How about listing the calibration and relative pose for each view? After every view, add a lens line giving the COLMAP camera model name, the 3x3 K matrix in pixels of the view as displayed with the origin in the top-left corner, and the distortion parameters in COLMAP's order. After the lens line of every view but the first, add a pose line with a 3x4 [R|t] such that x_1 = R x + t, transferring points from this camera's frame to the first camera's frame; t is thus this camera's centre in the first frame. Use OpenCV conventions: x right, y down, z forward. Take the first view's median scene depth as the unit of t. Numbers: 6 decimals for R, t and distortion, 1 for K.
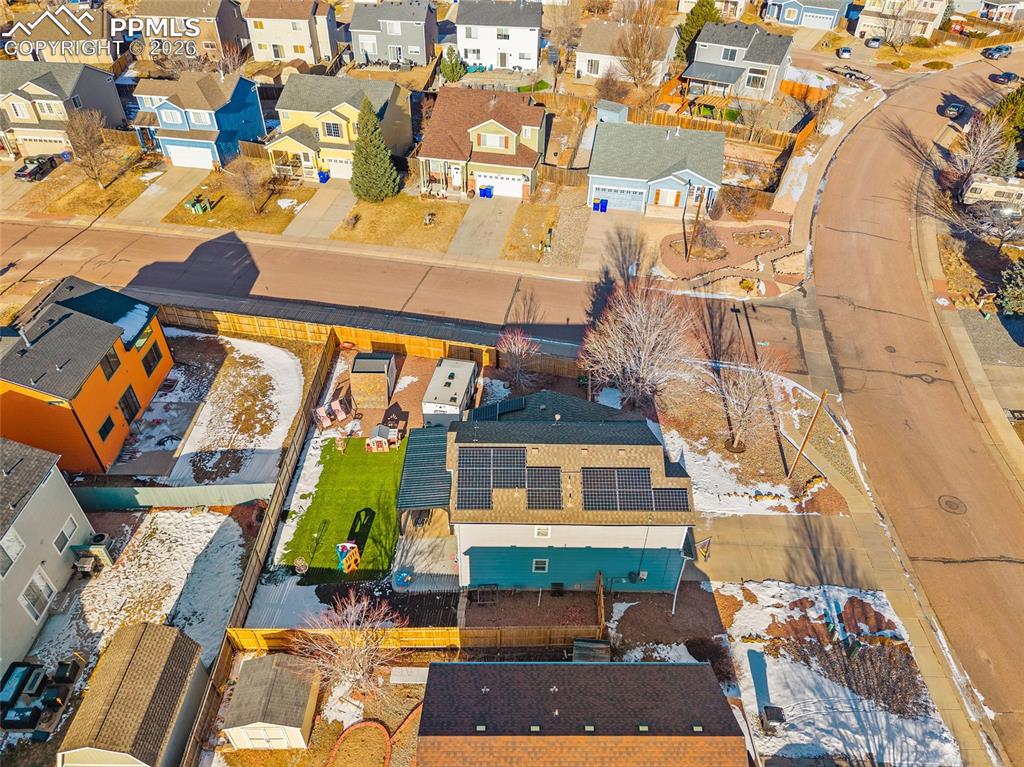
lens RADIAL K [[677.0, 0, 518.7], [0, 677.0, 384.1], [0, 0, 1]] dist [0.023409, -0.033683]
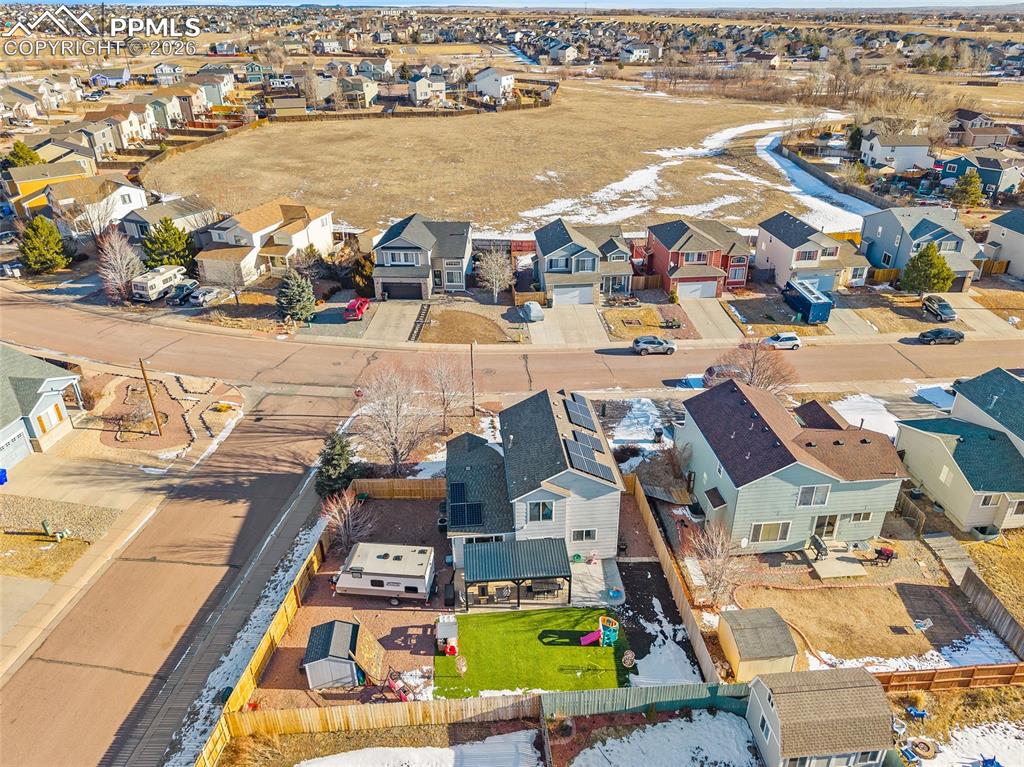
lens RADIAL K [[696.9, 0, 498.2], [0, 696.9, 383.6], [0, 0, 1]] dist [0.026348, -0.040437]
pose [[-0.058187, -0.478612, 0.876096, -0.807631], [0.643121, 0.653245, 0.399582, -0.432661], [-0.763550, 0.586687, 0.269795, 0.483175]]
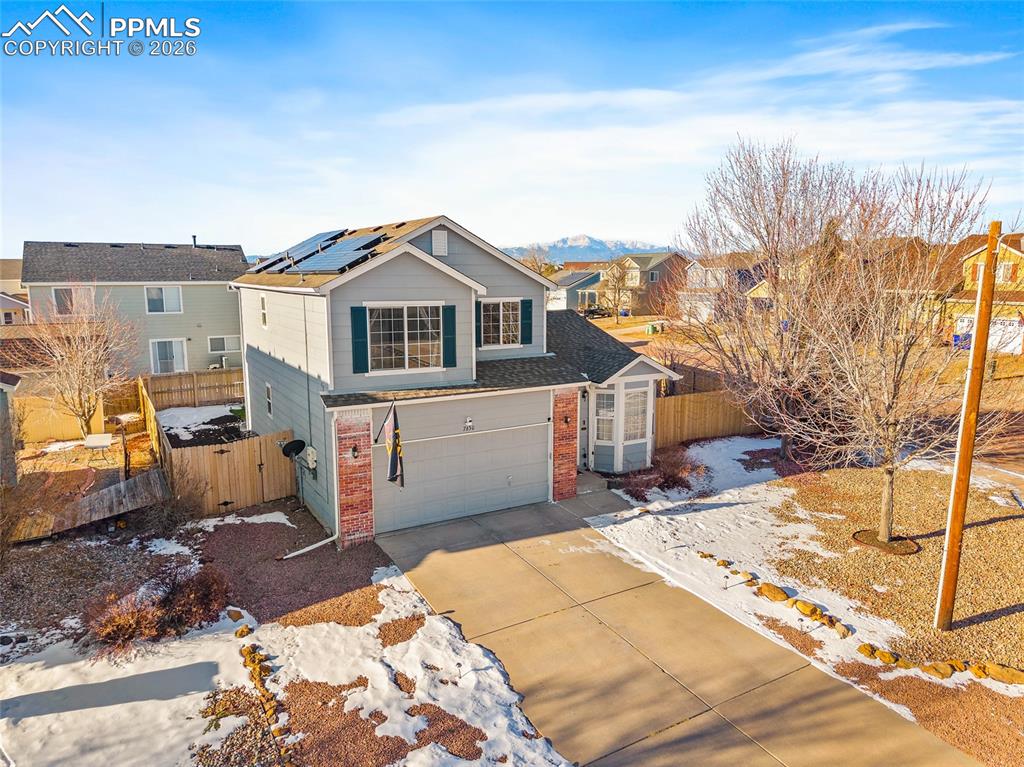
lens RADIAL K [[696.9, 0, 498.2], [0, 696.9, 383.6], [0, 0, 1]] dist [0.026348, -0.040437]
pose [[0.493327, 0.135913, -0.859160, 0.502632], [-0.547171, 0.816309, -0.185049, 0.195149], [0.676190, 0.561397, 0.477076, 0.623638]]
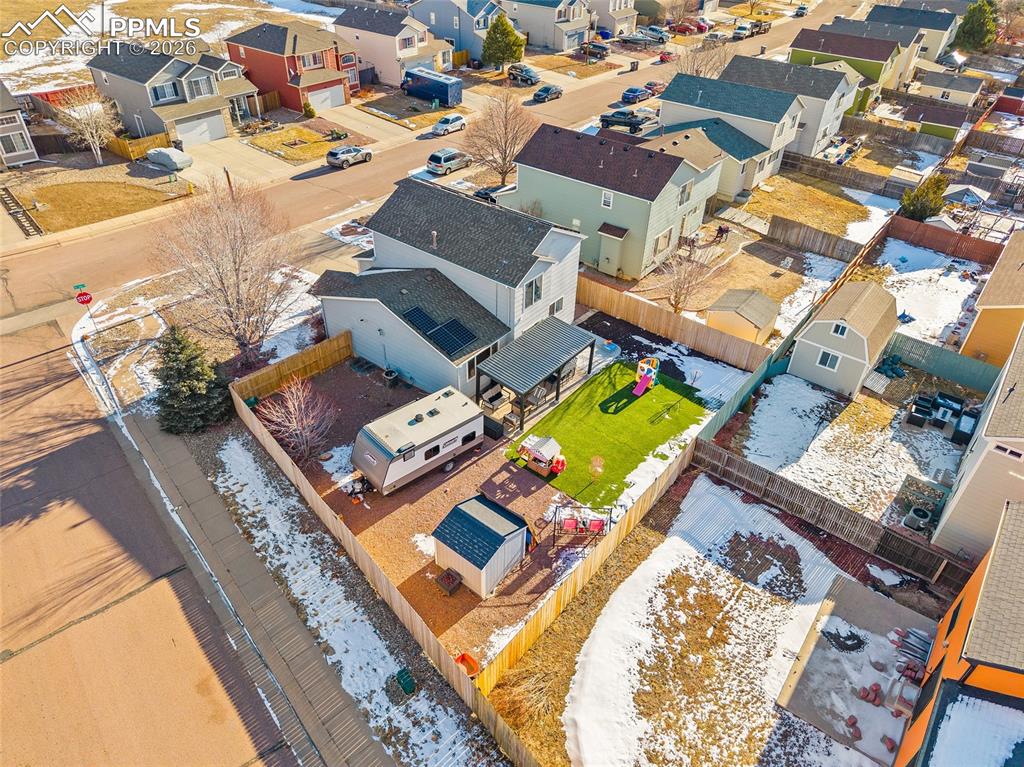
lens RADIAL K [[696.9, 0, 498.2], [0, 696.9, 383.6], [0, 0, 1]] dist [0.026348, -0.040437]
pose [[-0.770159, -0.405919, 0.492021, -0.471952], [0.379622, 0.328184, 0.864975, -0.566268], [-0.512583, 0.852951, -0.098658, 0.977594]]
